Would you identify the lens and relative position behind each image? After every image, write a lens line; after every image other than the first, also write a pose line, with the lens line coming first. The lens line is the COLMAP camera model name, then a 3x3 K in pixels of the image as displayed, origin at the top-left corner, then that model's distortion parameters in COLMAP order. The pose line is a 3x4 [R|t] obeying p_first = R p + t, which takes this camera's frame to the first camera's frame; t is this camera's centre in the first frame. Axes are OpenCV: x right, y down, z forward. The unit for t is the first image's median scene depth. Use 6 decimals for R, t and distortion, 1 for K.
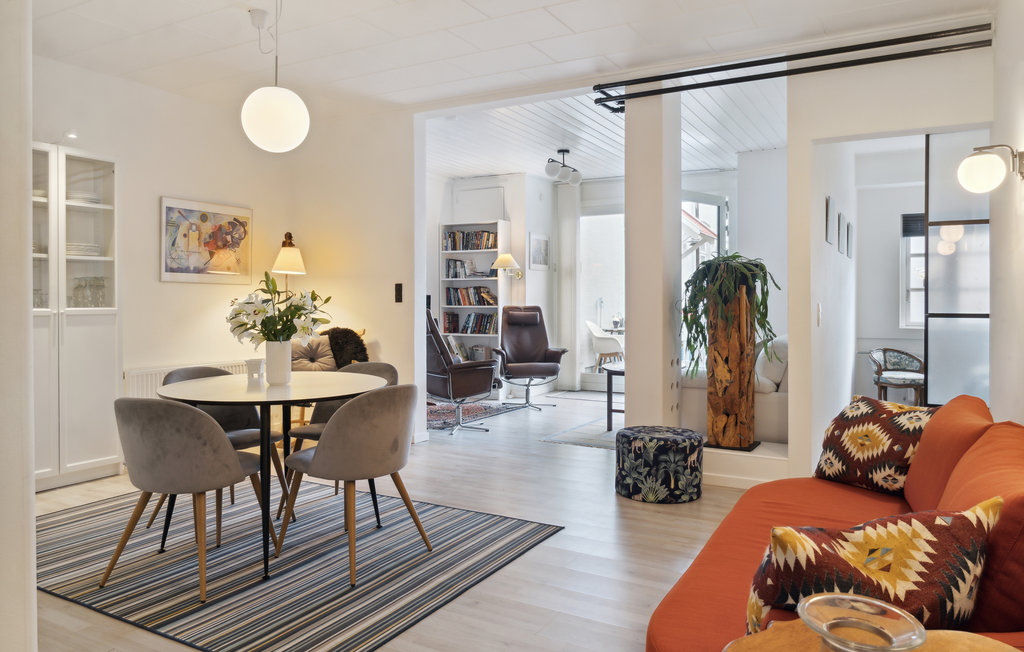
lens RADIAL K [[703.9, 0, 512.0], [0, 703.9, 326.0], [0, 0, 1]] dist [-0.030437, 0.000458]
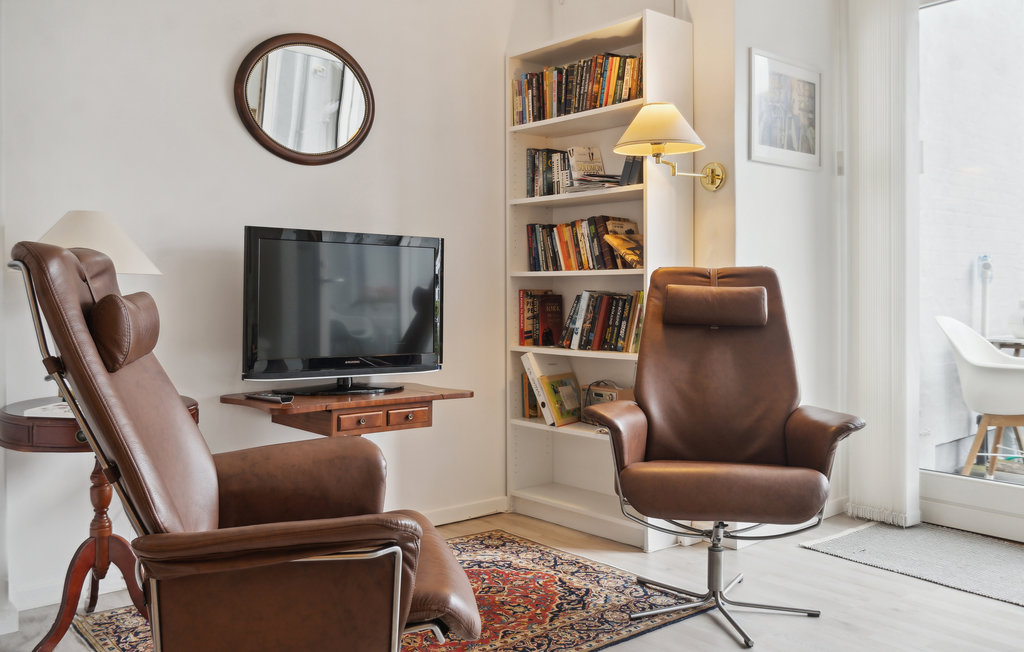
lens RADIAL K [[862.2, 0, 510.6], [0, 862.2, 301.6], [0, 0, 1]] dist [-0.000948, 0.000400]
pose [[0.936391, 0.003376, -0.350943, 0.062134], [-0.011076, 0.999740, -0.019935, -0.004092], [0.350784, 0.022554, 0.936185, 0.577405]]
